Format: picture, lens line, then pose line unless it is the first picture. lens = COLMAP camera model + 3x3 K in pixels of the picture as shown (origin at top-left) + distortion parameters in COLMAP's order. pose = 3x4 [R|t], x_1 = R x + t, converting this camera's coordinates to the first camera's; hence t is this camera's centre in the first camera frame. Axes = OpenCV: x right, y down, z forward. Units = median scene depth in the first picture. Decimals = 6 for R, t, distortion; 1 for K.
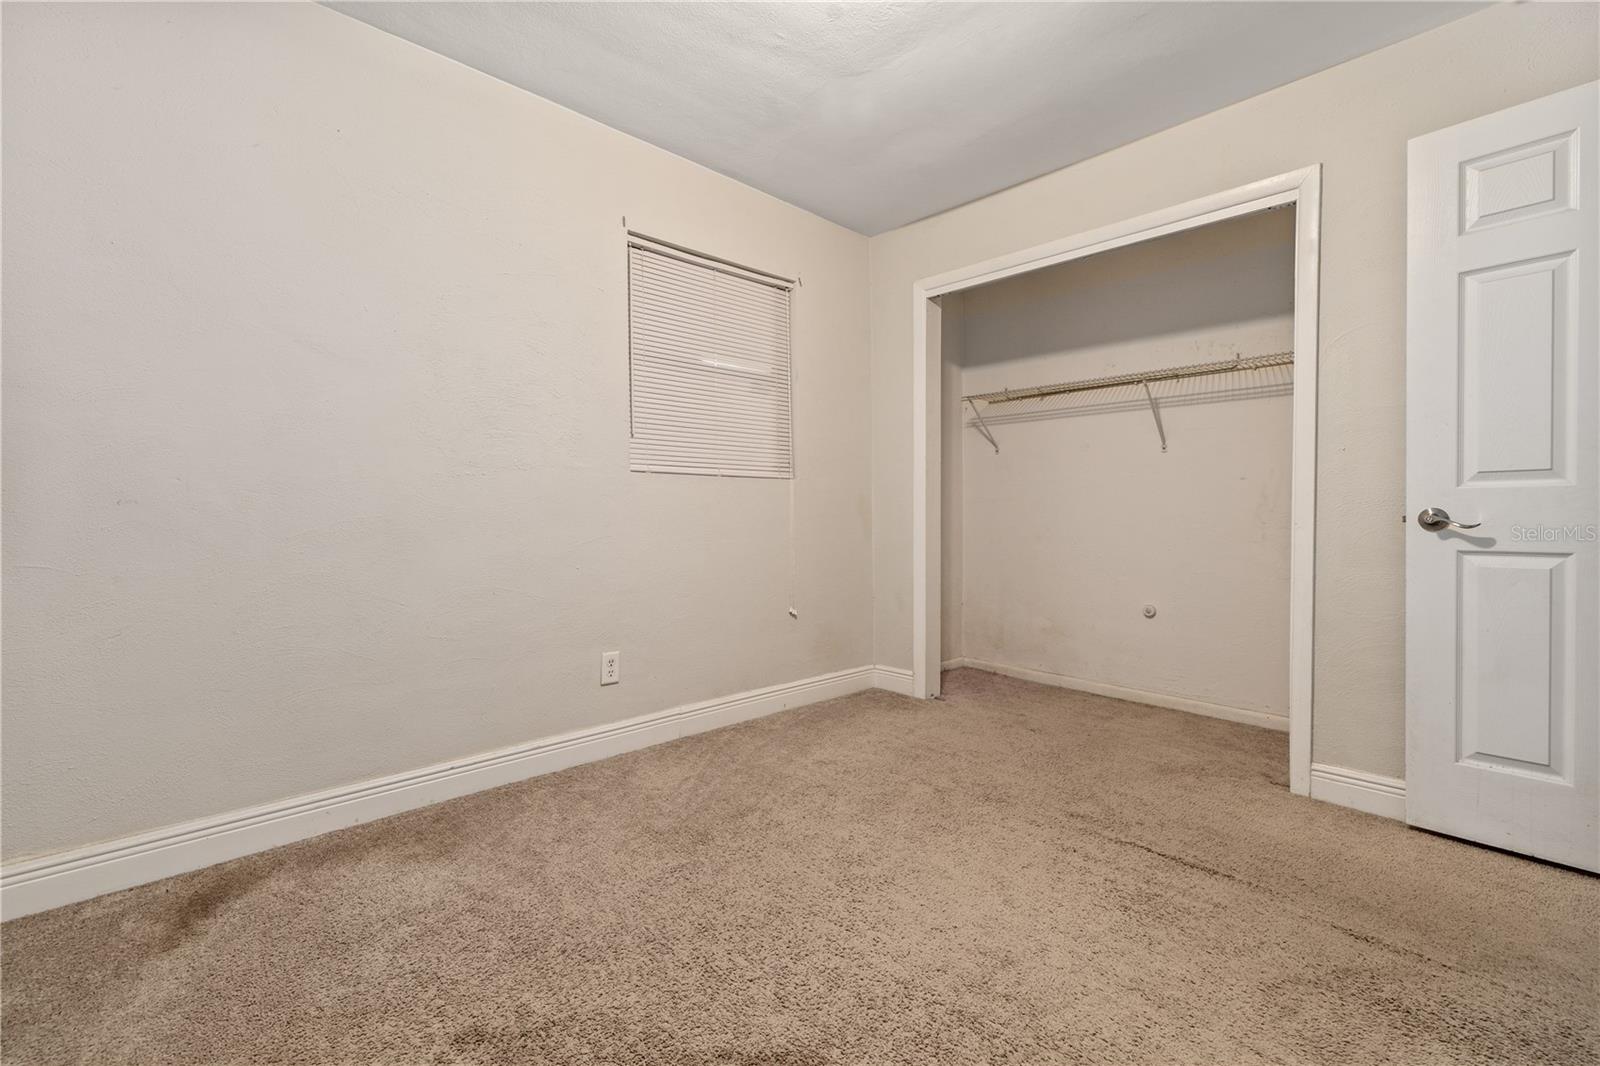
lens RADIAL K [[682.8, 0, 791.5], [0, 682.8, 507.0], [0, 0, 1]] dist [0.000055, 0.000041]
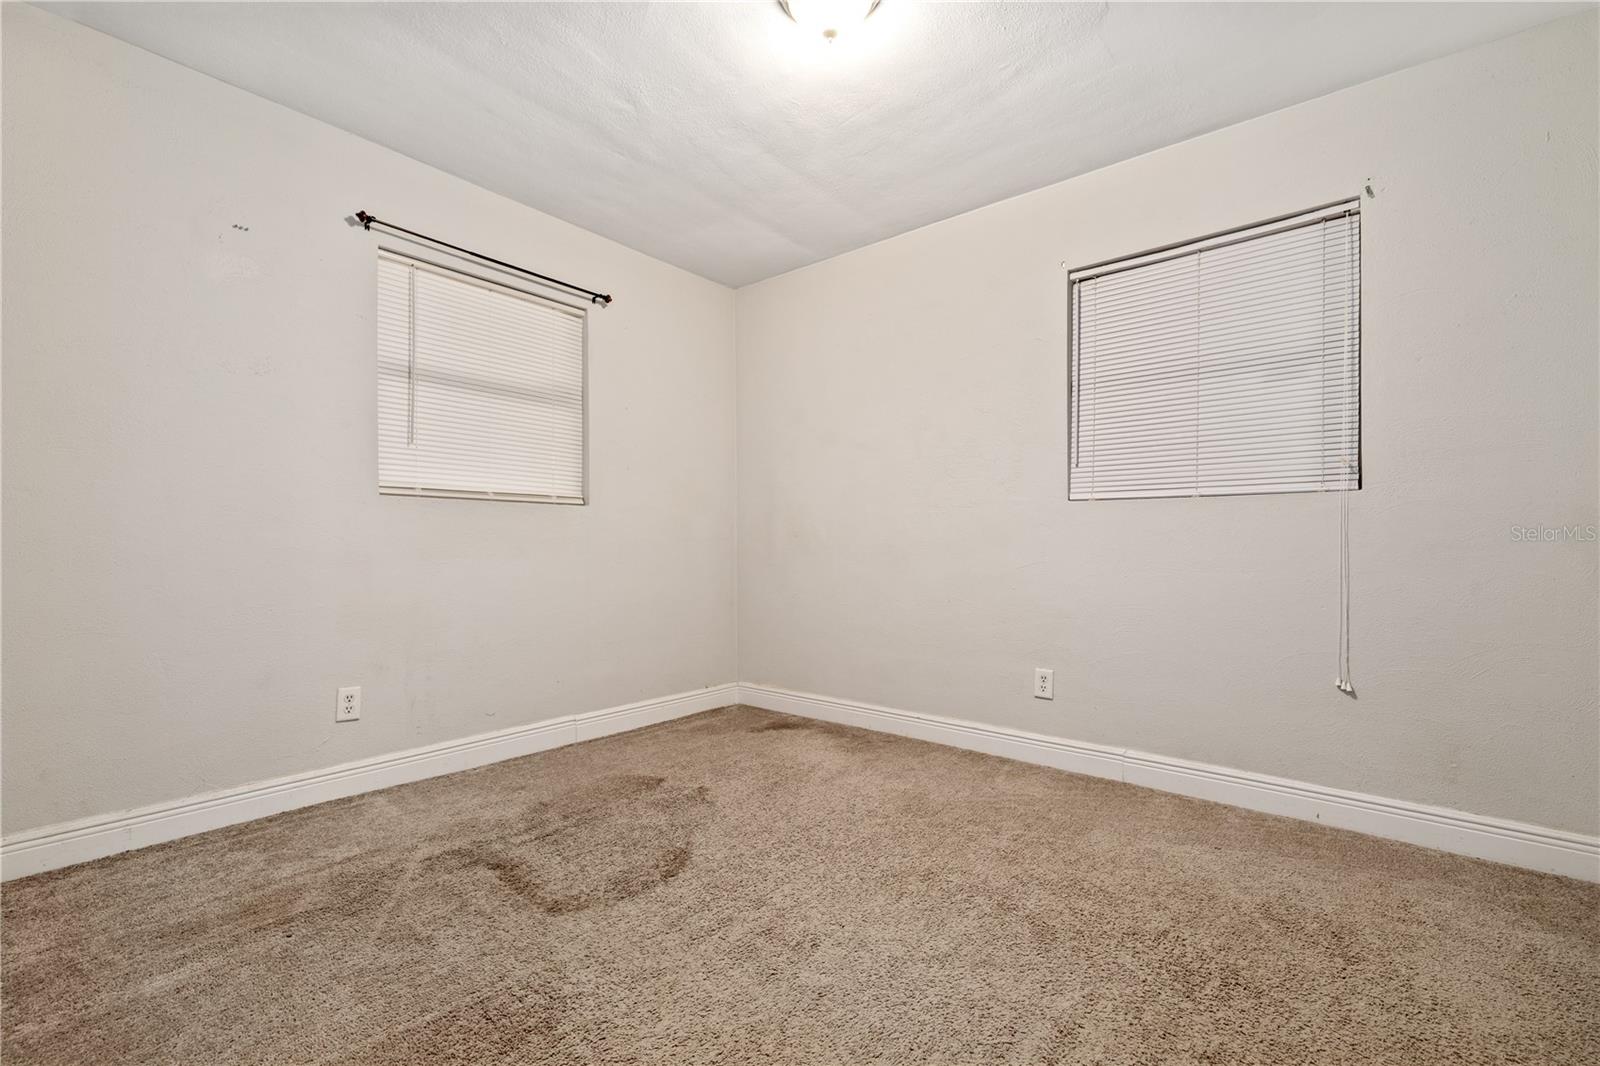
lens RADIAL K [[680.0, 0, 798.5], [0, 680.0, 534.8], [0, 0, 1]] dist [0.003875, 0.000223]
pose [[0.140159, -0.016474, -0.989992, 0.729388], [-0.001067, 0.999858, -0.016789, 0.017819], [0.990128, 0.003409, 0.140121, 0.449109]]
